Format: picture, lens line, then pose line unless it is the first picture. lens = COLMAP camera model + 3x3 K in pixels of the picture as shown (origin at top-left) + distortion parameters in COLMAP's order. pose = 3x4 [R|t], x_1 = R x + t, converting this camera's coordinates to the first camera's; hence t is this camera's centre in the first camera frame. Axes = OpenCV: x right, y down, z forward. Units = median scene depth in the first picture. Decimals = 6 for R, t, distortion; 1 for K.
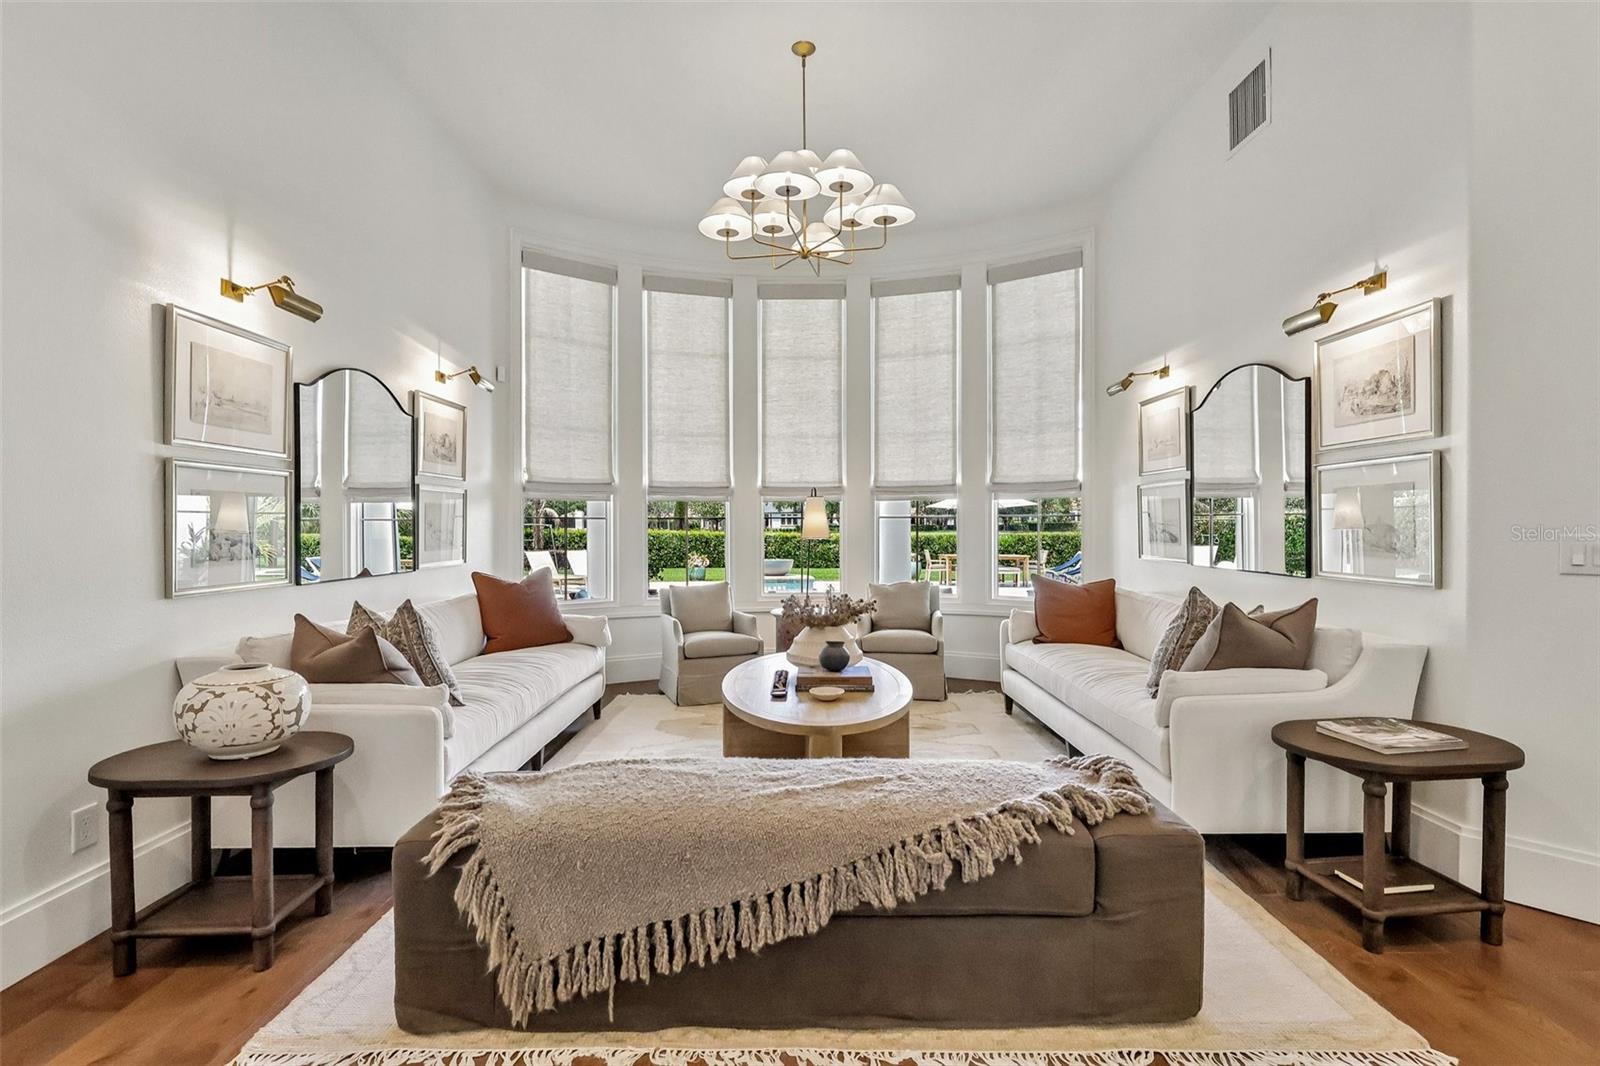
lens RADIAL K [[748.6, 0, 796.7], [0, 748.6, 528.1], [0, 0, 1]] dist [-0.002566, 0.002142]
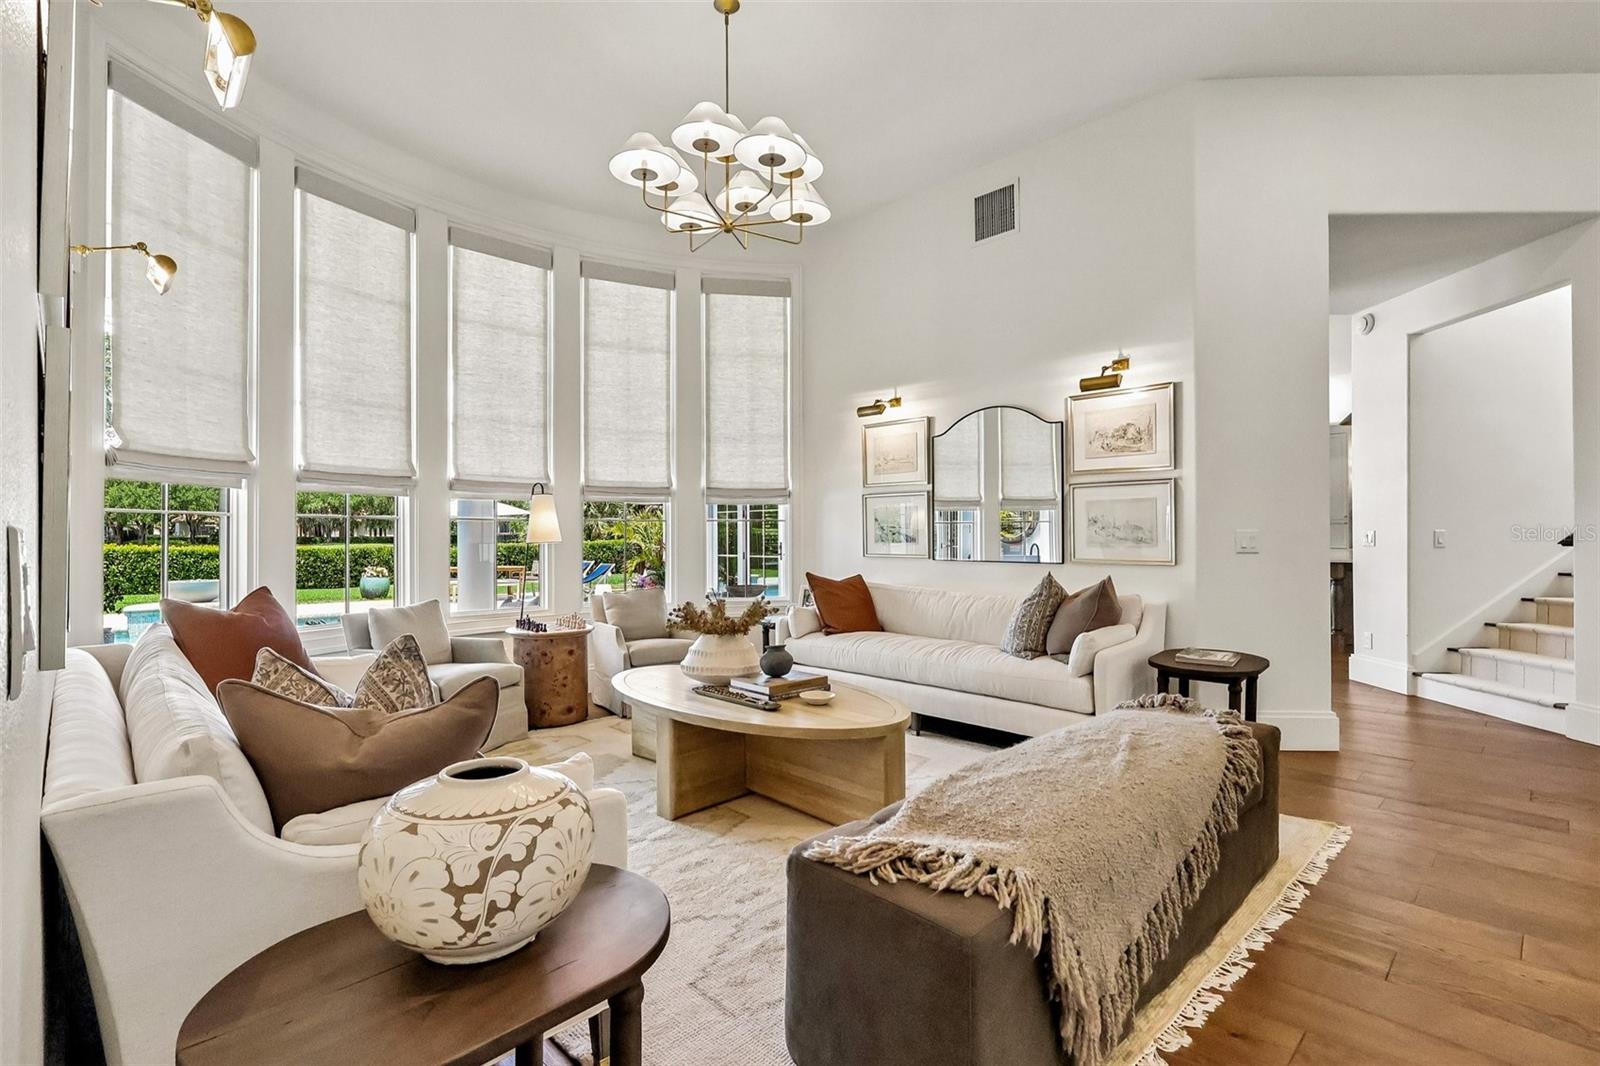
lens RADIAL K [[748.6, 0, 797.0], [0, 748.6, 532.2], [0, 0, 1]] dist [-0.002566, 0.002142]
pose [[0.718230, 0.004238, 0.695793, -0.360445], [0.003037, 0.999953, -0.009226, 0.010504], [-0.695799, 0.008740, 0.718183, 0.182876]]
